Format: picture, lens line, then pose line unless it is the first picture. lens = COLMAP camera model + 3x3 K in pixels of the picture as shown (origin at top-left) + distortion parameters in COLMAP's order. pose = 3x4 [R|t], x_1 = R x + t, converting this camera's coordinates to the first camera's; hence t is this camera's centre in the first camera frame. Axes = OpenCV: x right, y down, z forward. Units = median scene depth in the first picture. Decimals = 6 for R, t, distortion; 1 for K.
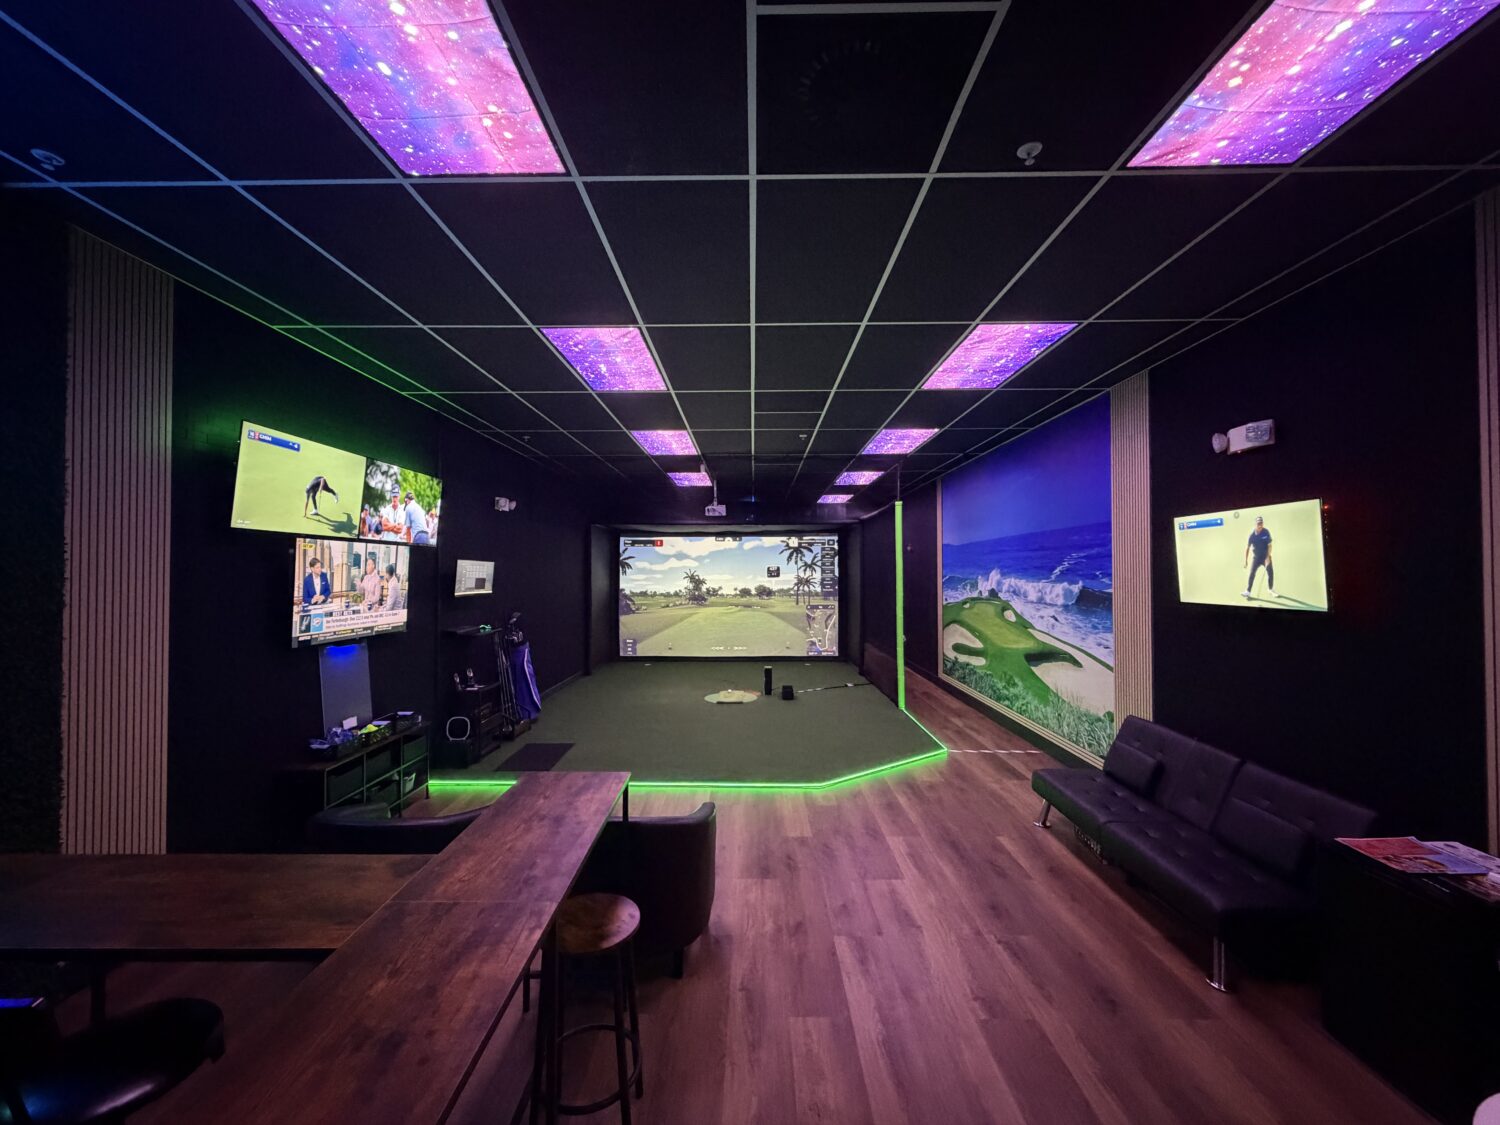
lens RADIAL K [[596.7, 0, 746.2], [0, 596.7, 561.8], [0, 0, 1]] dist [-0.001144, -0.000127]
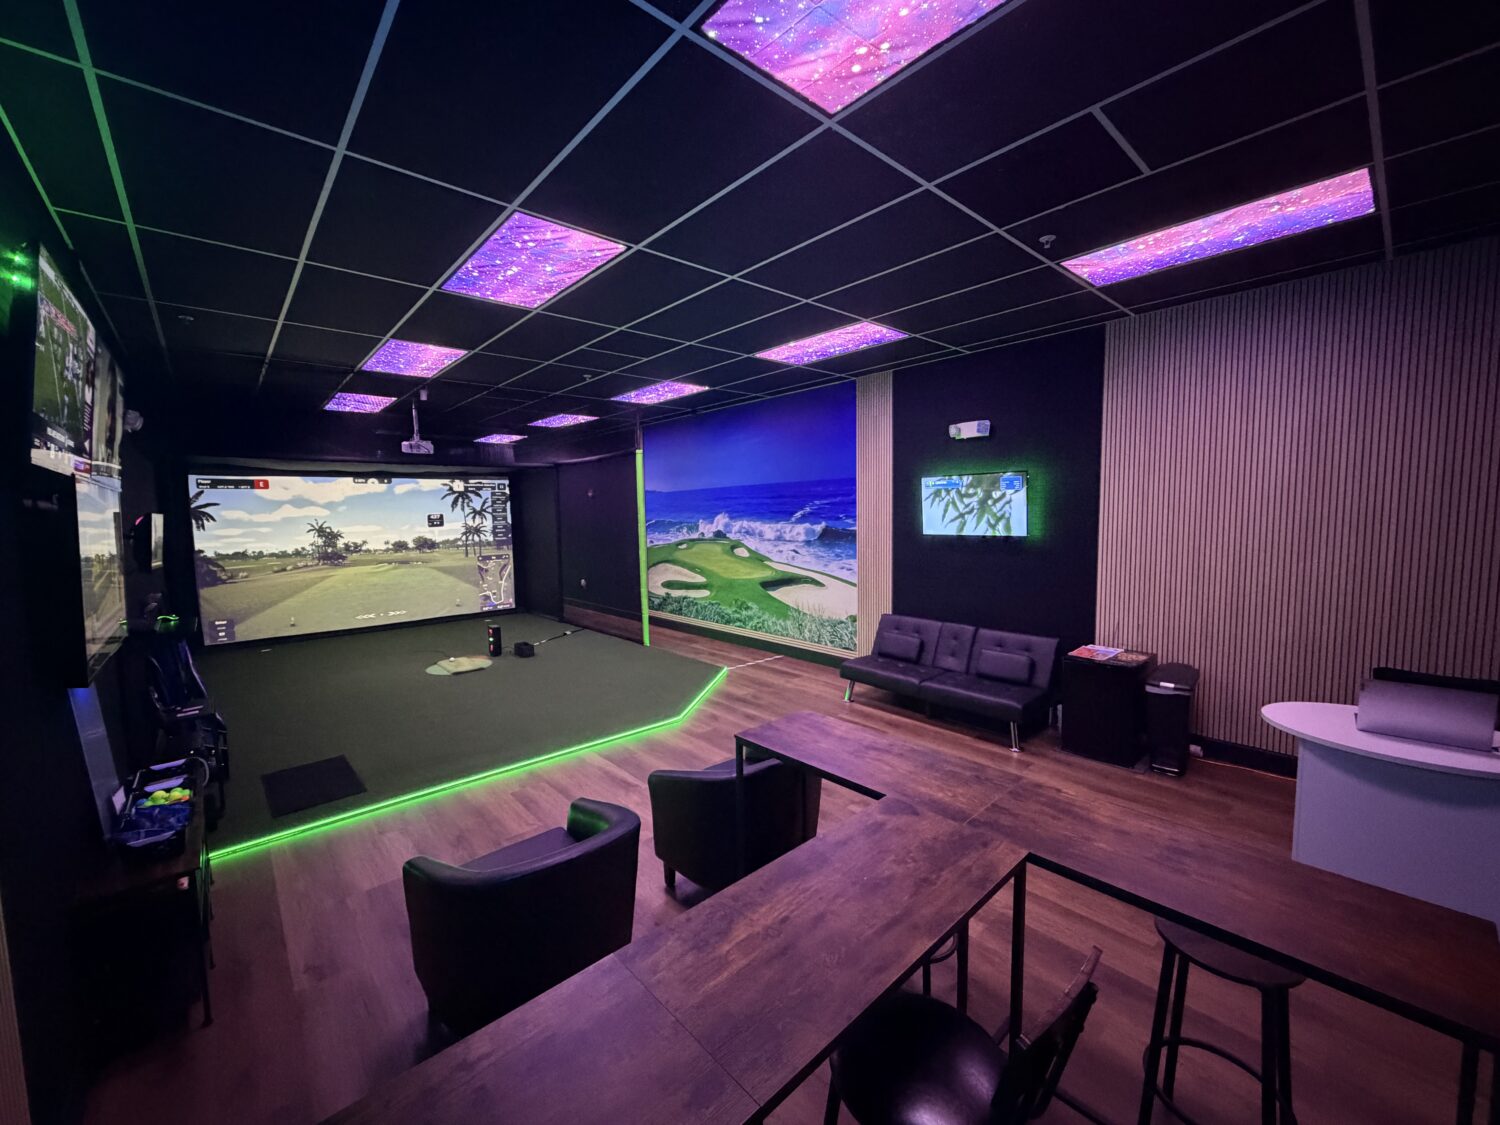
lens RADIAL K [[596.7, 0, 746.2], [0, 596.7, 561.8], [0, 0, 1]] dist [-0.001144, -0.000127]
pose [[0.735966, -0.070888, 0.673297, -0.334099], [0.006681, 0.995215, 0.097478, -0.007209], [-0.676986, -0.067242, 0.732918, 0.100616]]
